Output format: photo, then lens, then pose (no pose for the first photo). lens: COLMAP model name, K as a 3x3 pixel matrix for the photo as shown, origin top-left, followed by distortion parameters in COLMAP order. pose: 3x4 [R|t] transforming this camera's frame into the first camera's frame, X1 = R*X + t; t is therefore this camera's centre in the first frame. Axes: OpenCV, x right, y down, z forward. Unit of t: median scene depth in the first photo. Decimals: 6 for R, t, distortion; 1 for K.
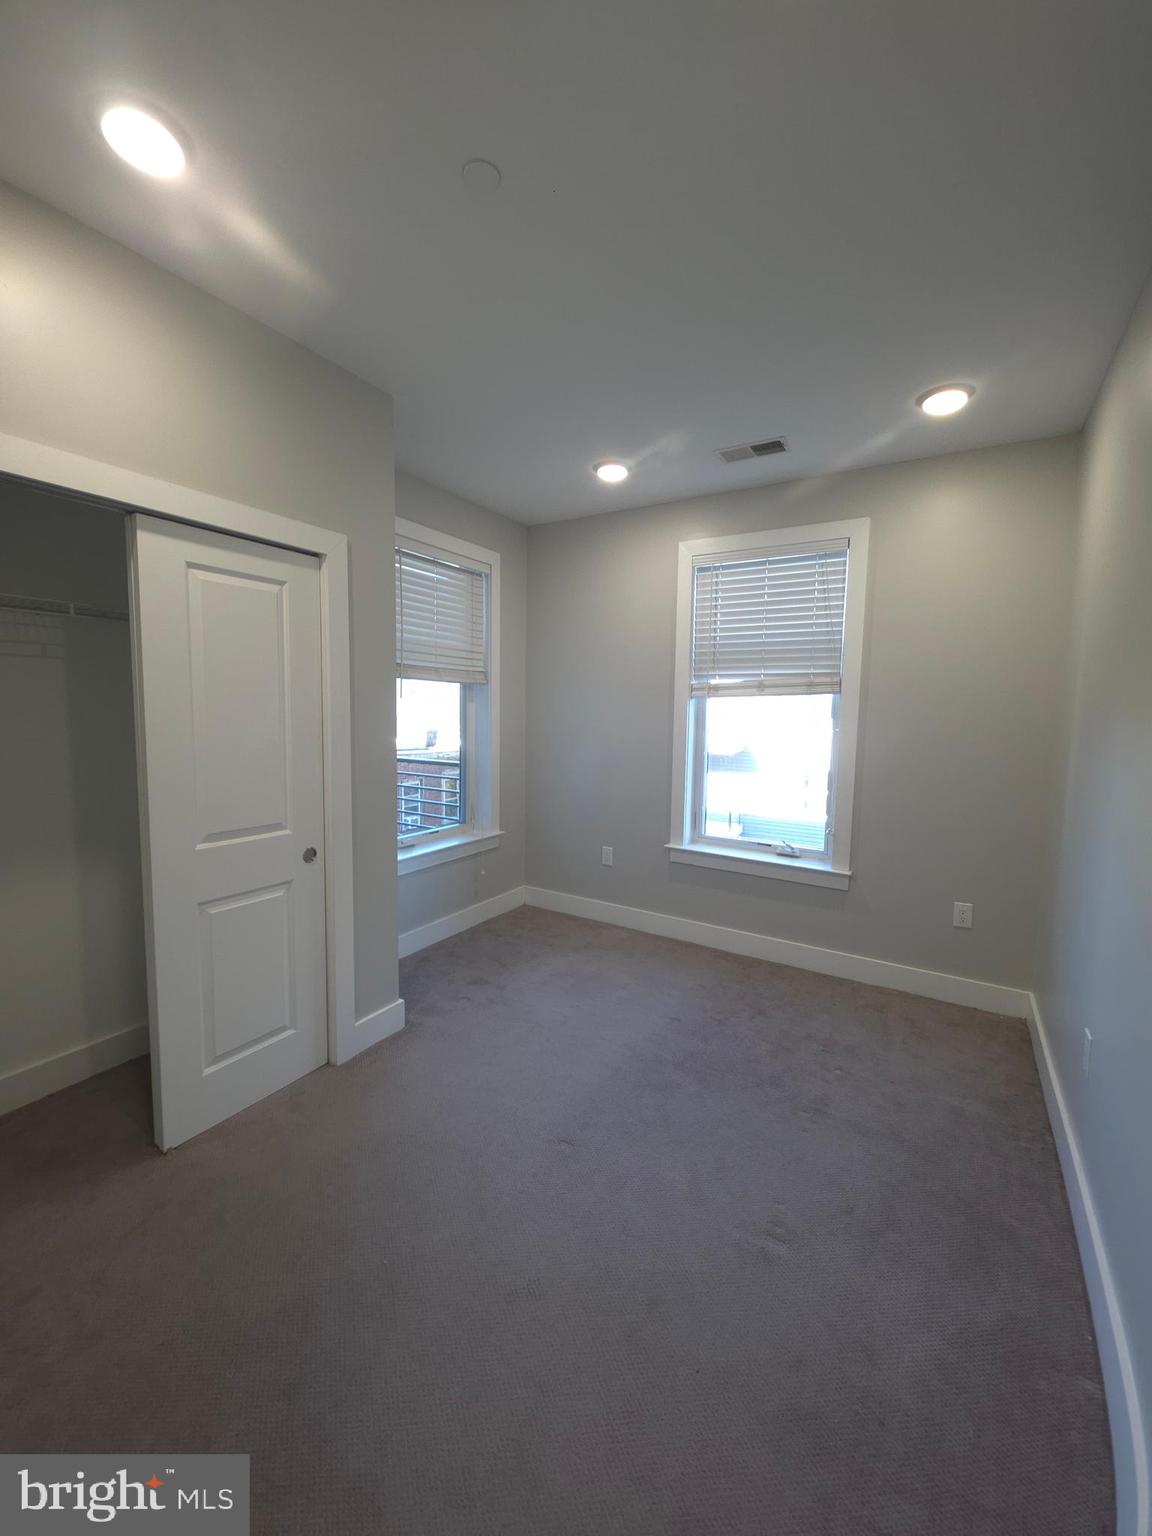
lens RADIAL K [[606.8, 0, 568.9], [0, 606.8, 763.6], [0, 0, 1]] dist [0.013522, -0.008721]
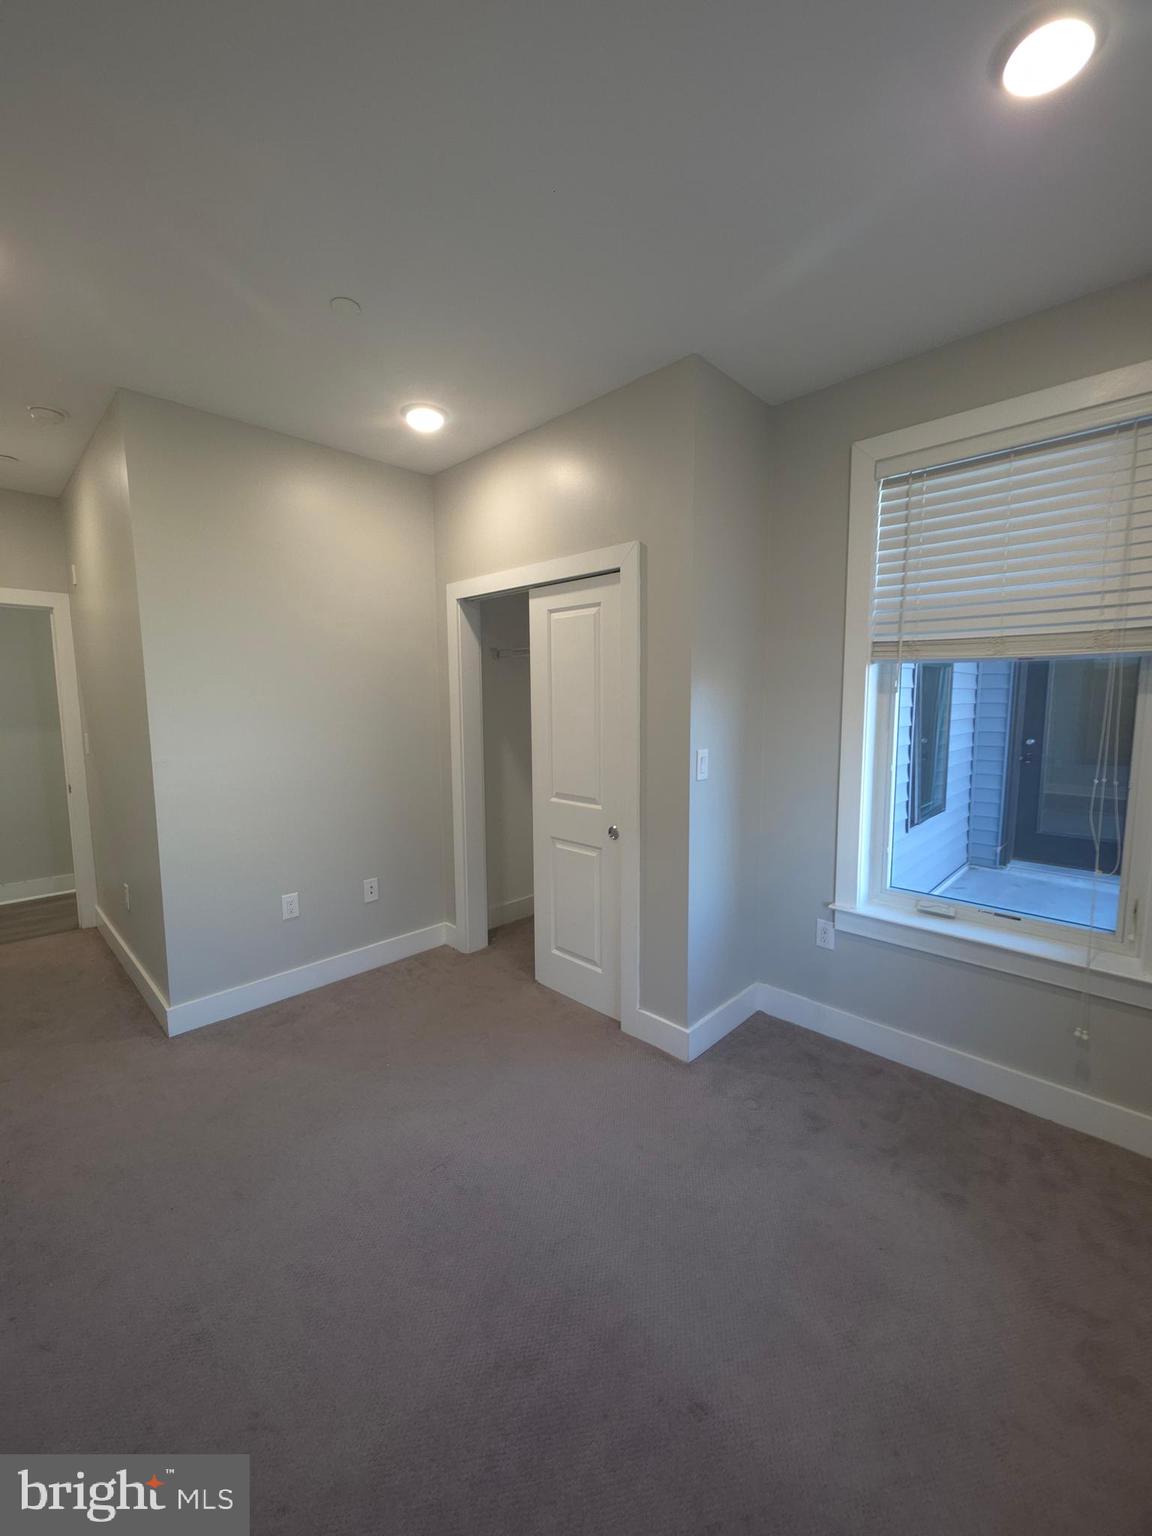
lens RADIAL K [[606.8, 0, 568.9], [0, 606.8, 763.6], [0, 0, 1]] dist [0.013522, -0.008721]
pose [[-0.208531, 0.087620, -0.974083, 0.676885], [-0.090381, 0.989990, 0.108400, -0.094335], [0.973831, 0.110643, -0.198524, 1.085595]]
